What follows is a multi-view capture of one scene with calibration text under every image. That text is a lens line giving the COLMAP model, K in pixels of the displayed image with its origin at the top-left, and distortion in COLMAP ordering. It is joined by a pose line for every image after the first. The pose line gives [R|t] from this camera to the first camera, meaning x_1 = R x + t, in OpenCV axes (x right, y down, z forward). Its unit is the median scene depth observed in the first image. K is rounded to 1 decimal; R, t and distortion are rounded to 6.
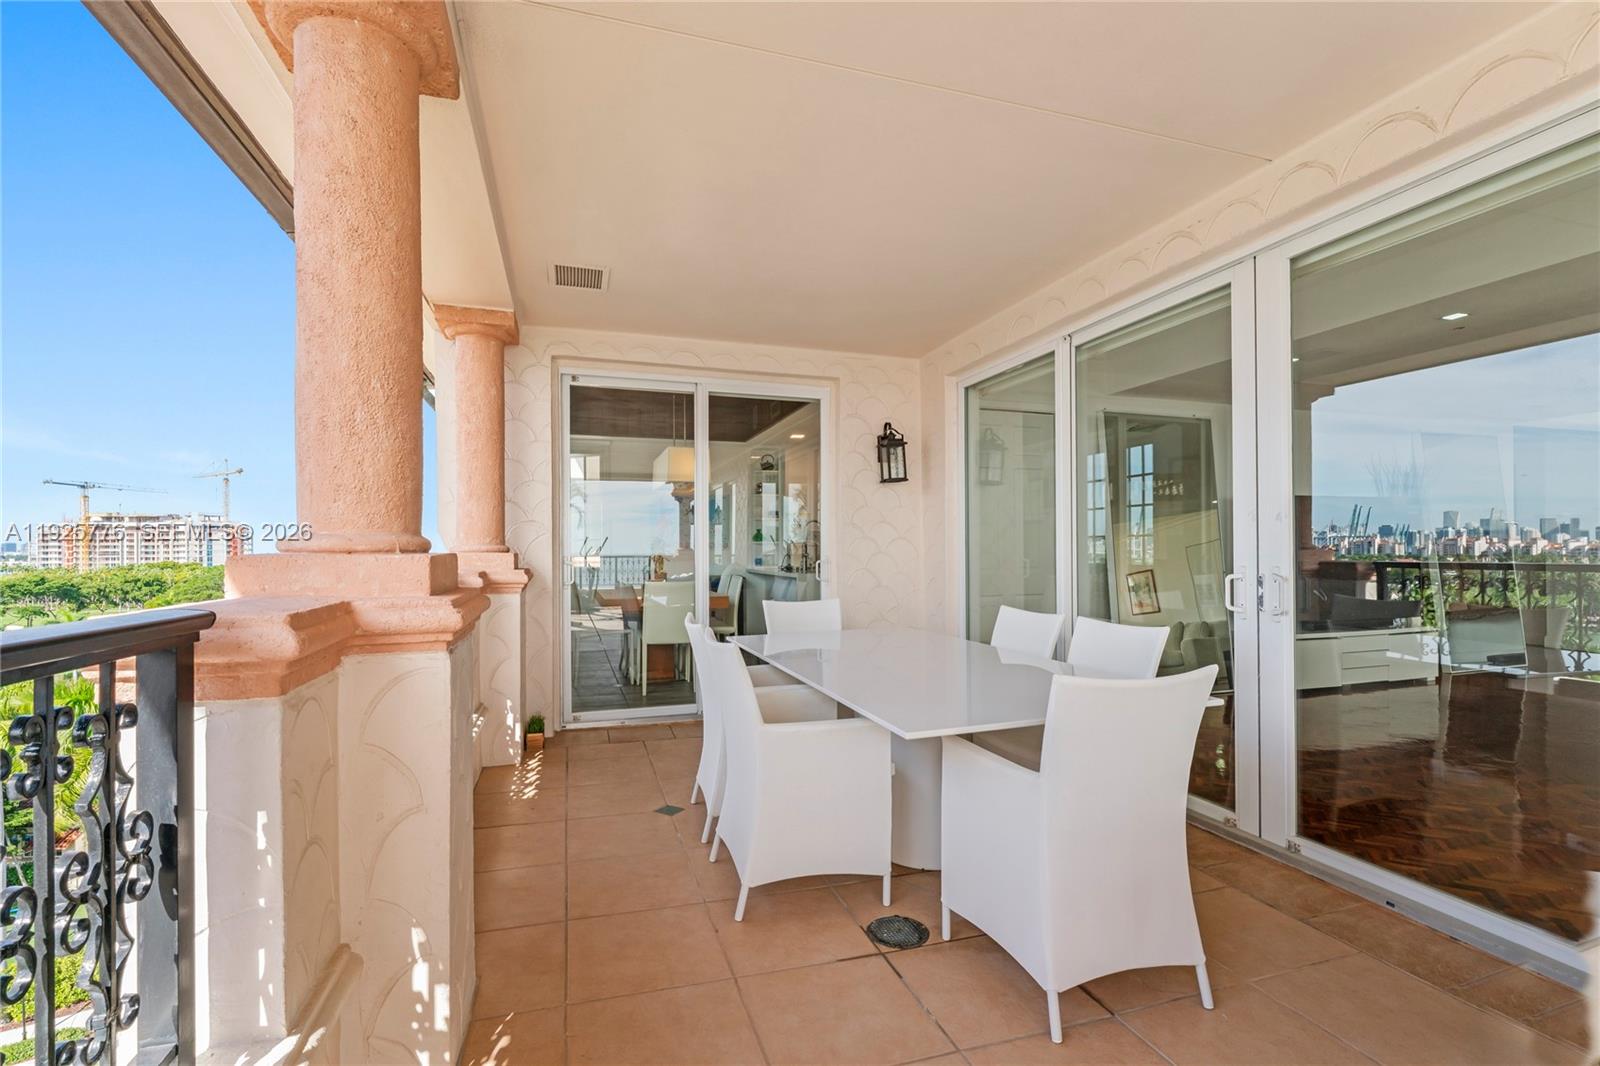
lens RADIAL K [[738.7, 0, 803.6], [0, 738.7, 542.6], [0, 0, 1]] dist [0.000154, -0.001007]
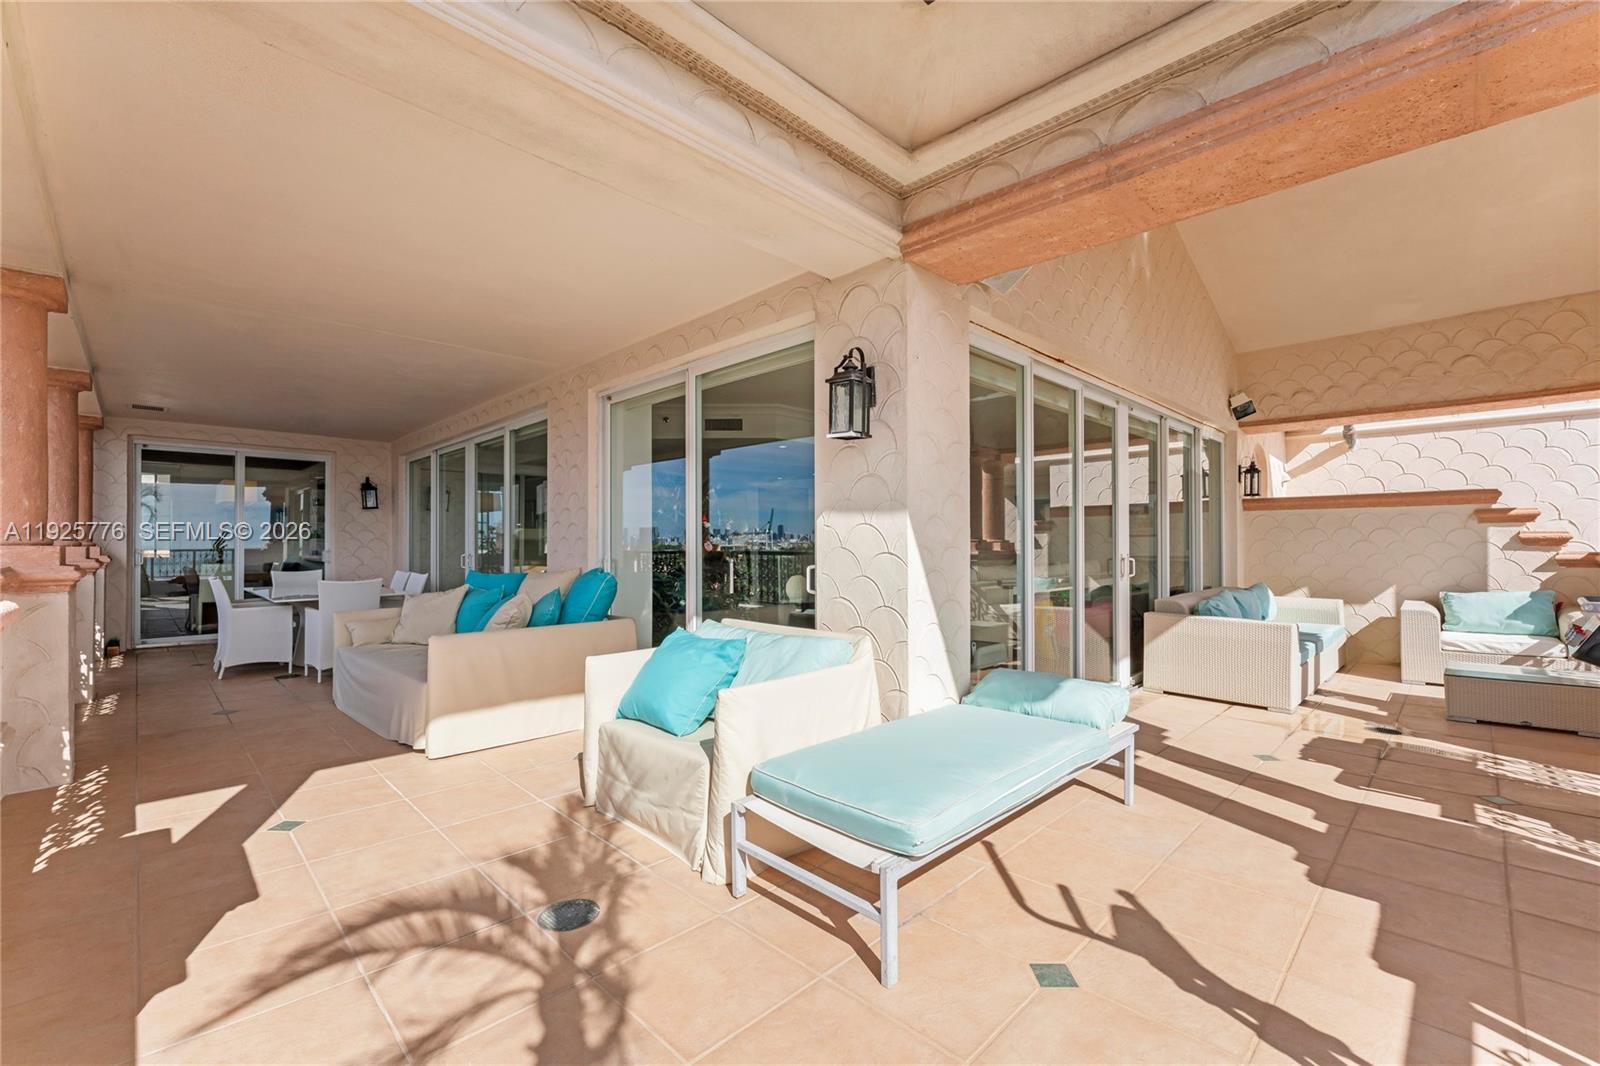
lens RADIAL K [[676.8, 0, 793.0], [0, 676.8, 543.9], [0, 0, 1]] dist [-0.004123, -0.000545]
pose [[0.894847, 0.006102, 0.446331, 0.058540], [-0.009399, 0.999942, 0.005173, -0.002422], [-0.446274, -0.008824, 0.894853, -0.185106]]
